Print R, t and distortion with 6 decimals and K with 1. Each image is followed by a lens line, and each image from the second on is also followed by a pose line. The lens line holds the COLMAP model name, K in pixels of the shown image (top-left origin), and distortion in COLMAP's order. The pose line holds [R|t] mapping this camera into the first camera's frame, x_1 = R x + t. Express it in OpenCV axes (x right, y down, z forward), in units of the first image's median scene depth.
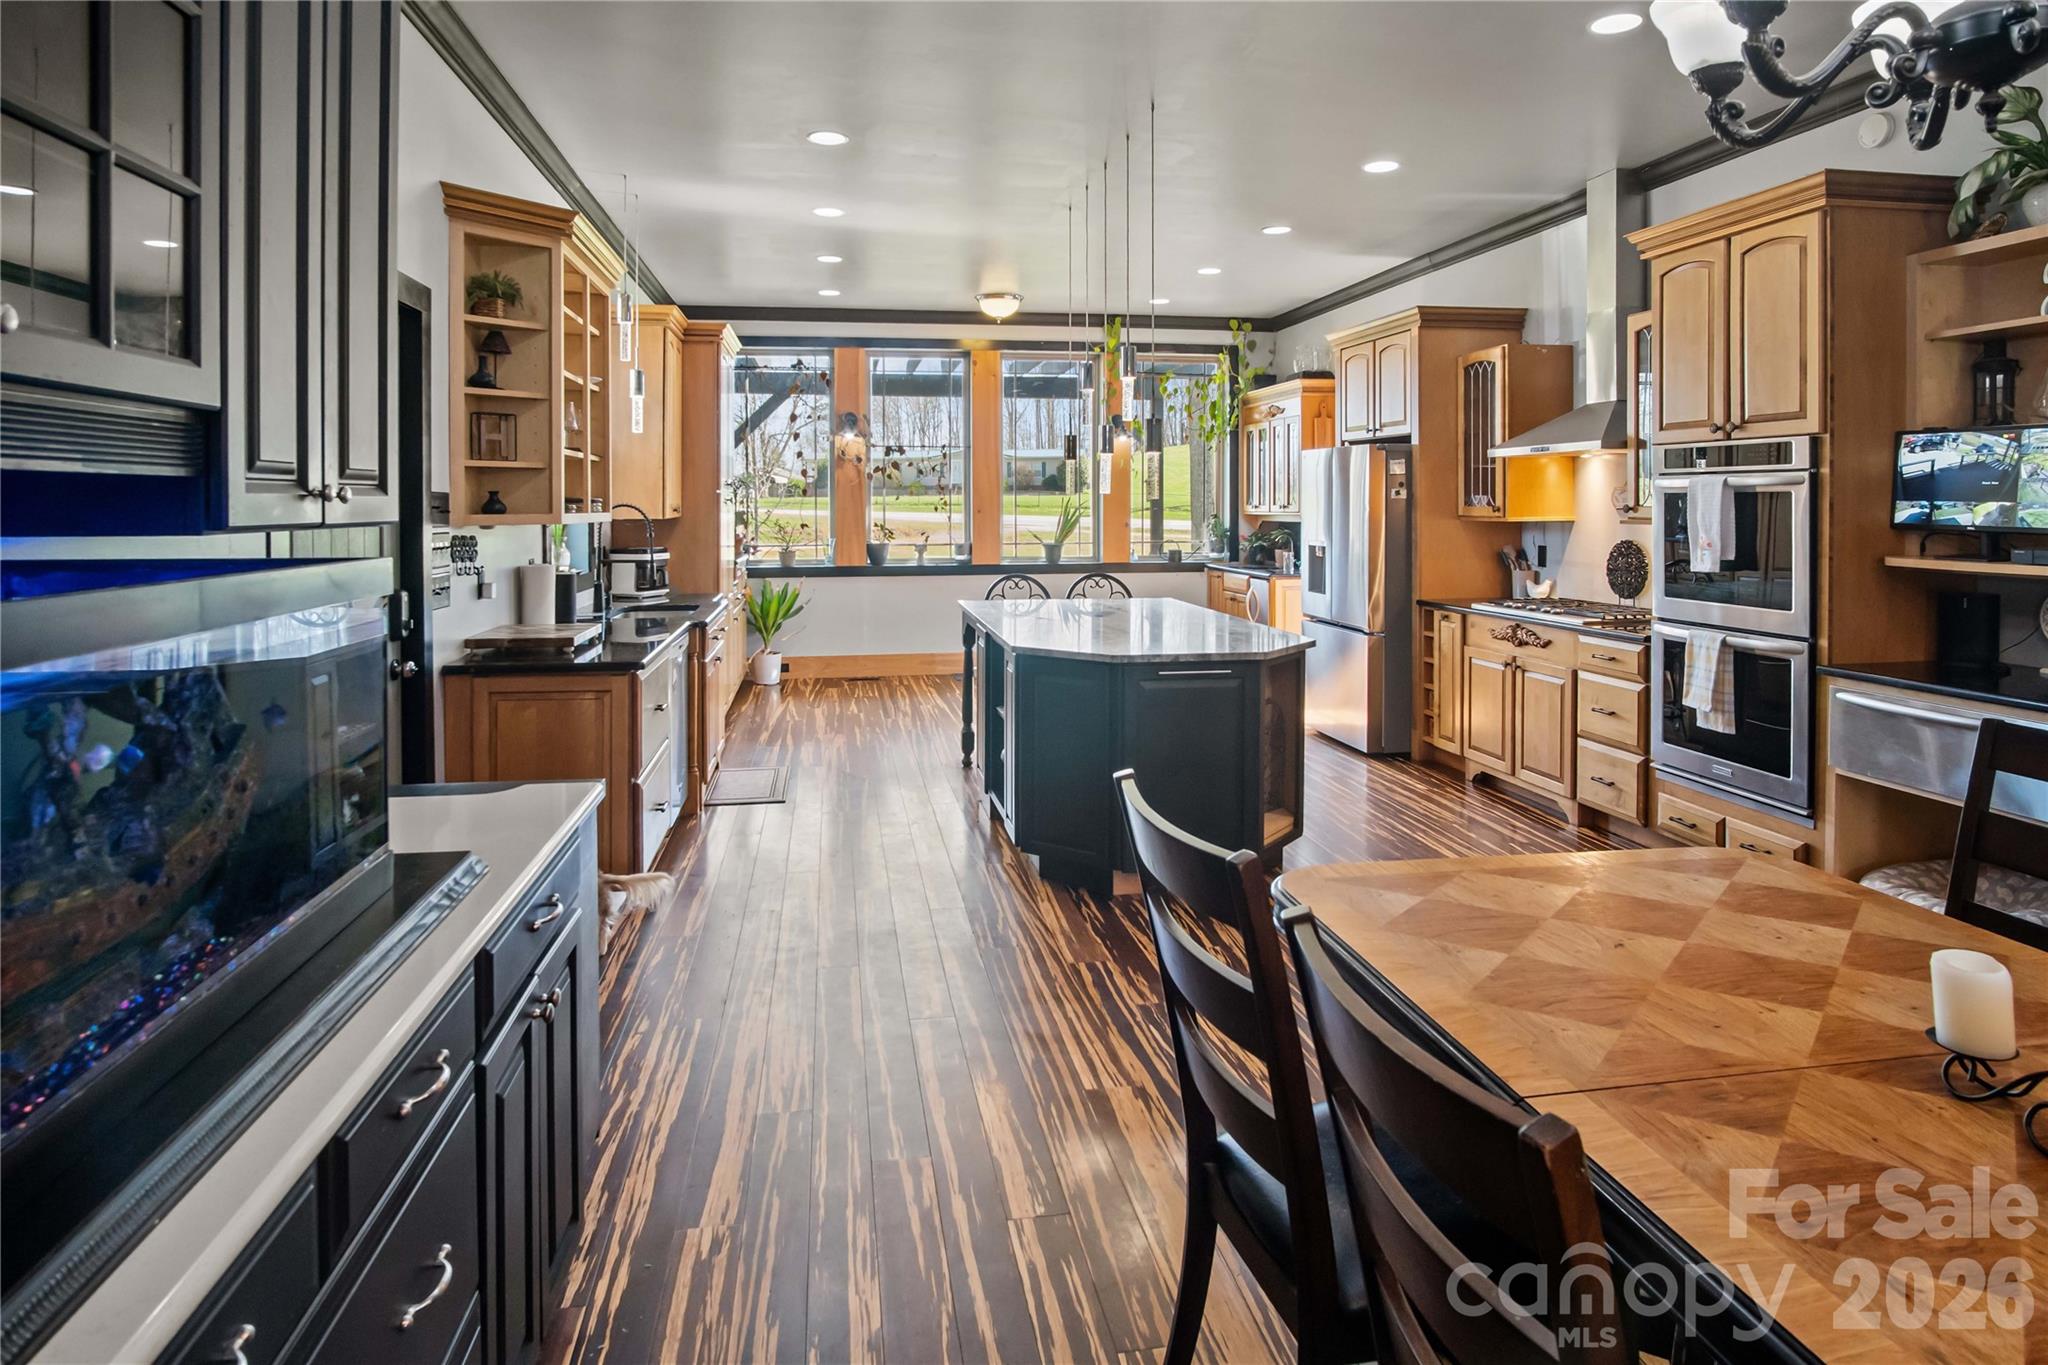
lens RADIAL K [[1136.1, 0, 1037.7], [0, 1136.1, 530.6], [0, 0, 1]] dist [-0.030127, 0.004632]
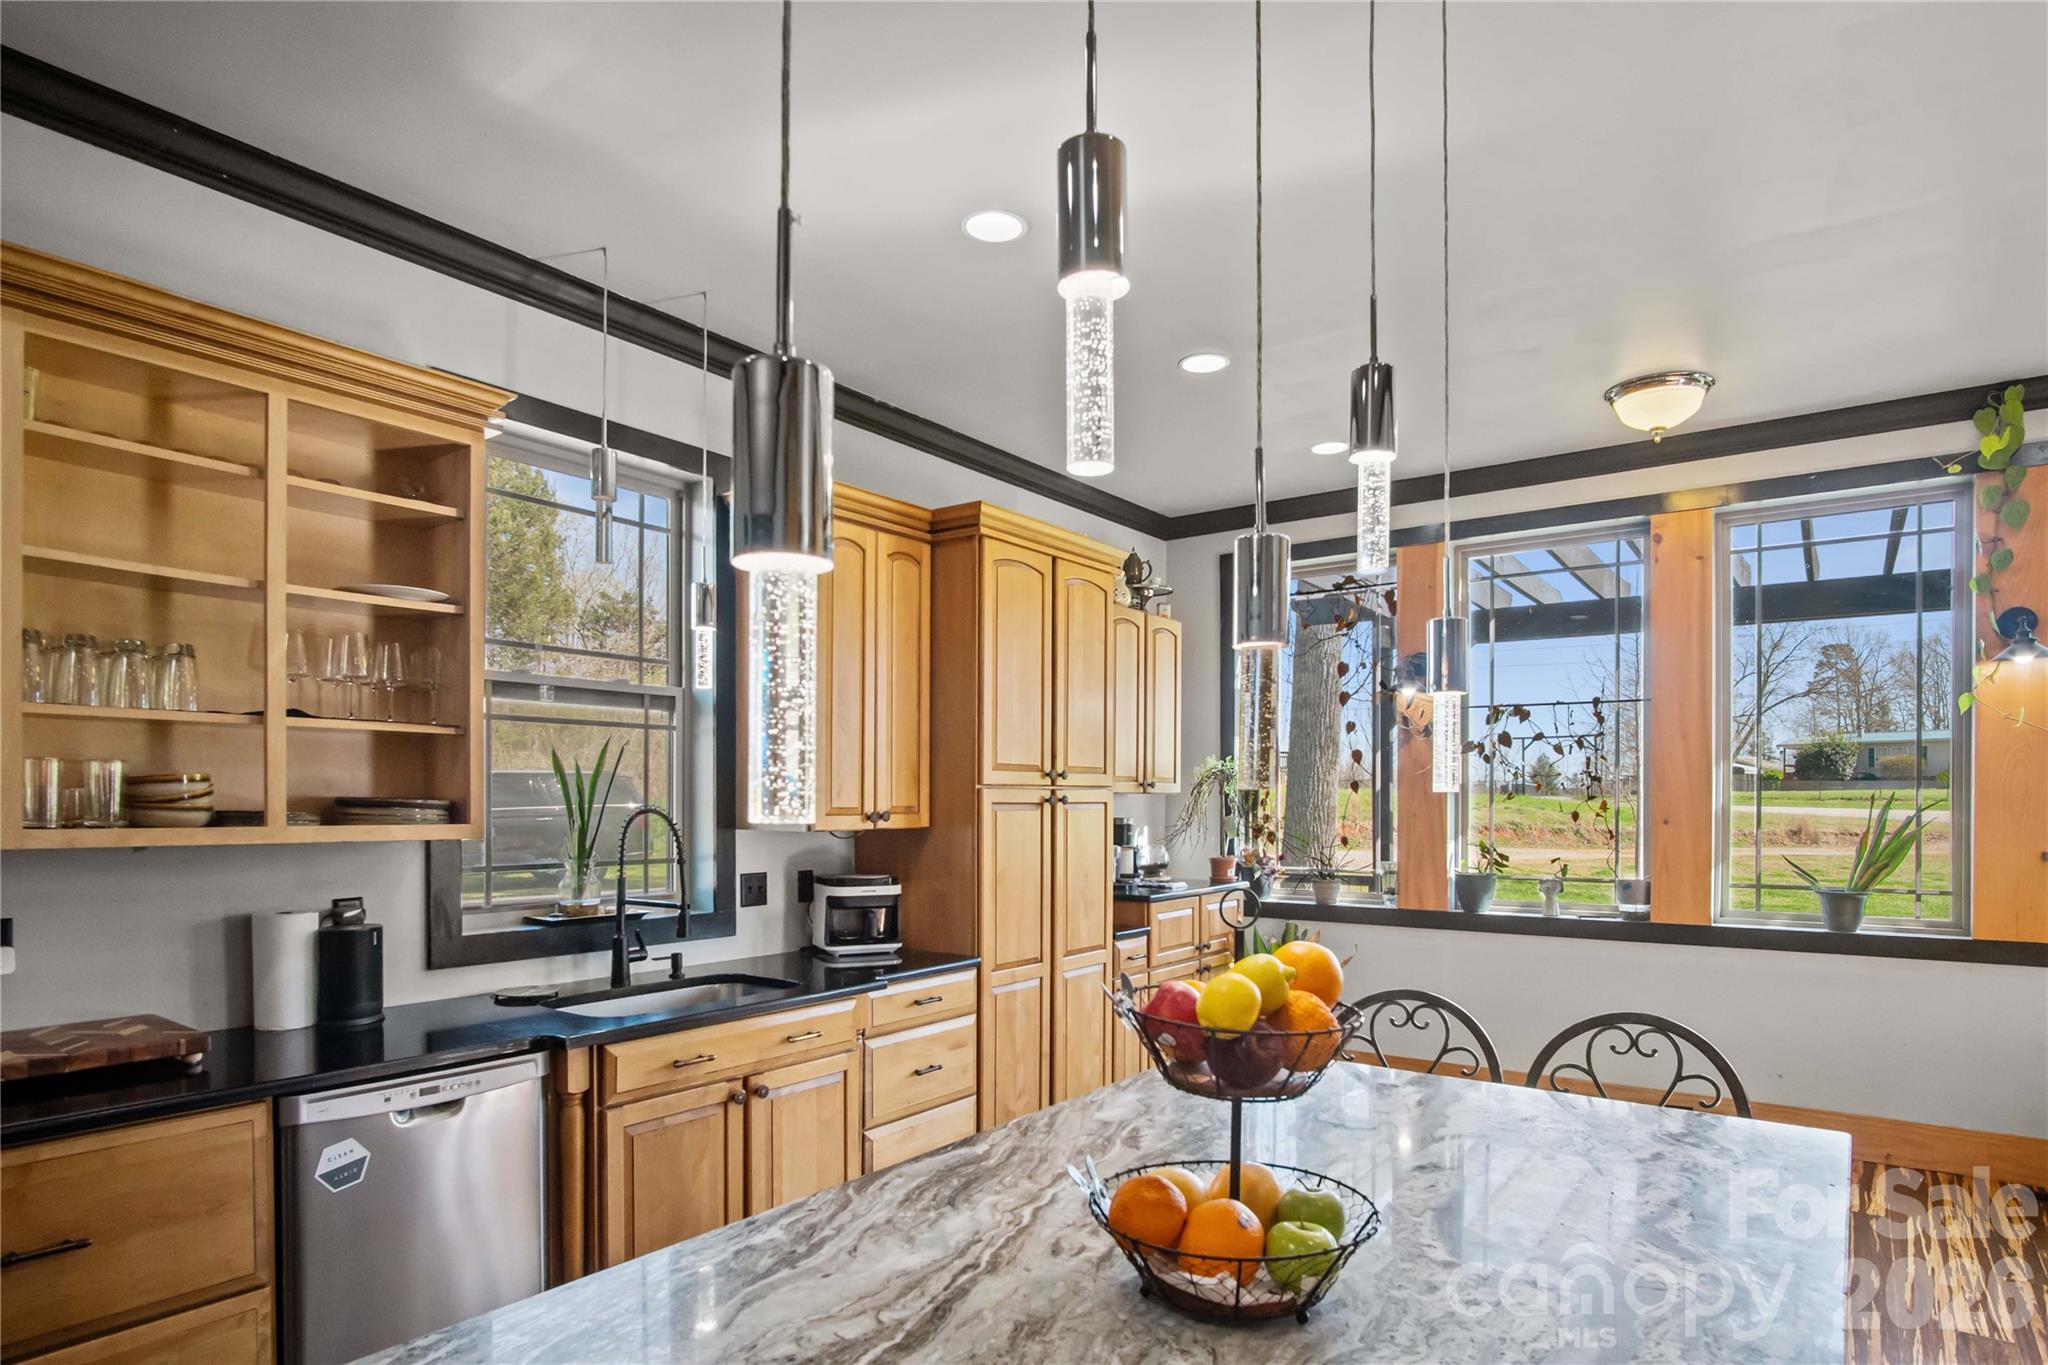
lens RADIAL K [[1136.1, 0, 1024.6], [0, 1136.1, 811.1], [0, 0, 1]] dist [-0.030127, 0.004632]
pose [[0.688868, 0.011220, -0.724800, 0.176304], [-0.019658, 0.999802, -0.003206, -0.020718], [0.724620, 0.016457, 0.688952, 0.629558]]
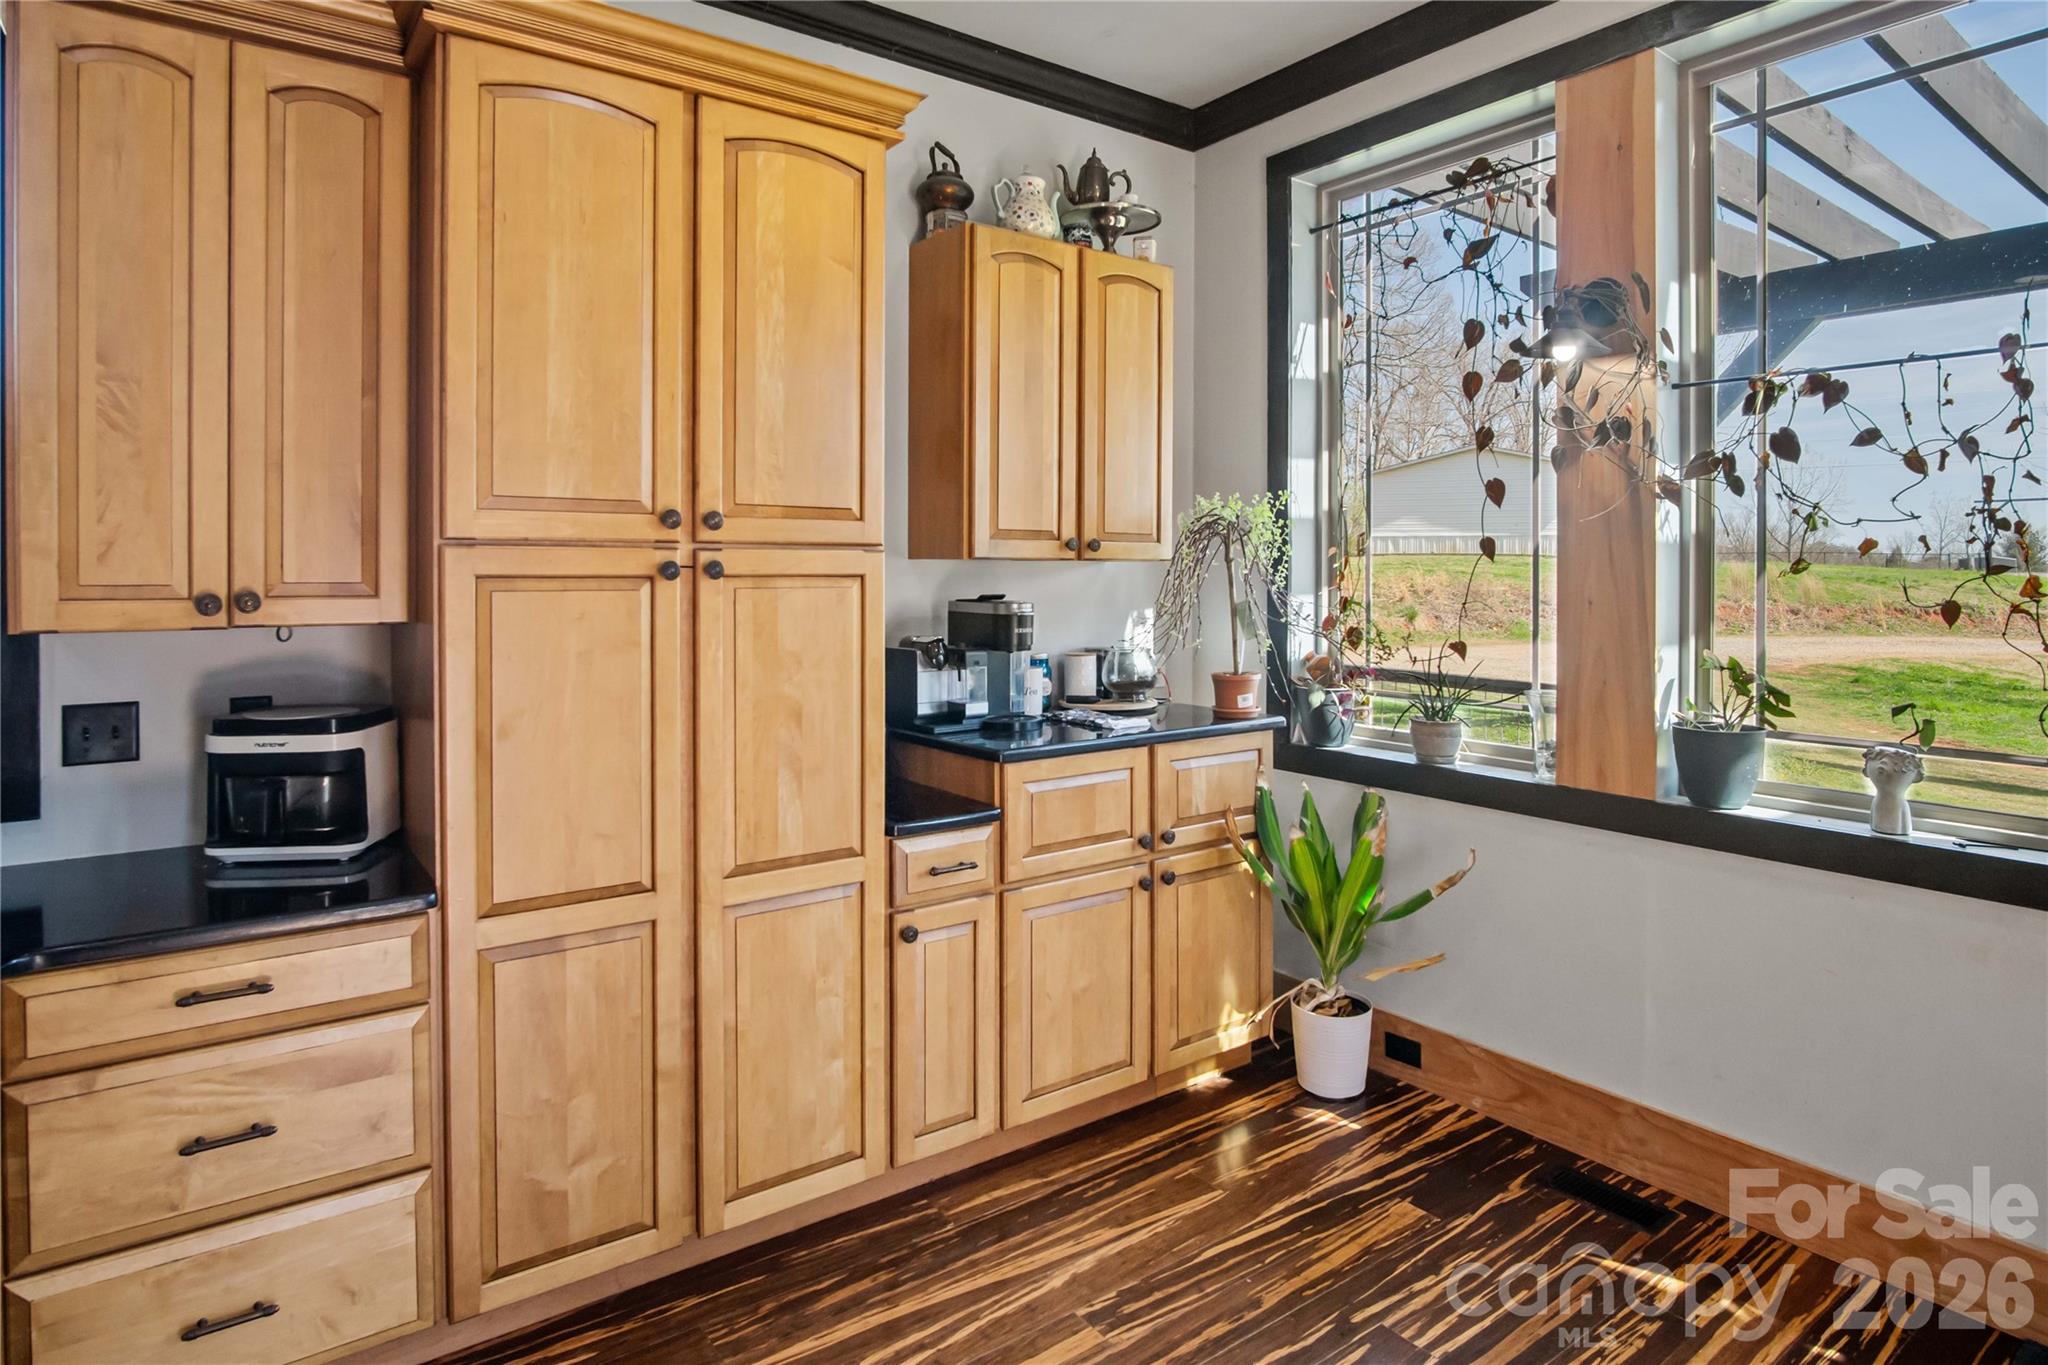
lens RADIAL K [[1136.1, 0, 1022.3], [0, 1136.1, 586.6], [0, 0, 1]] dist [-0.030127, 0.004632]
pose [[0.442549, 0.017453, -0.896574, 0.048346], [-0.025039, 0.999661, 0.007101, -0.030314], [0.896395, 0.019306, 0.442836, 1.048804]]
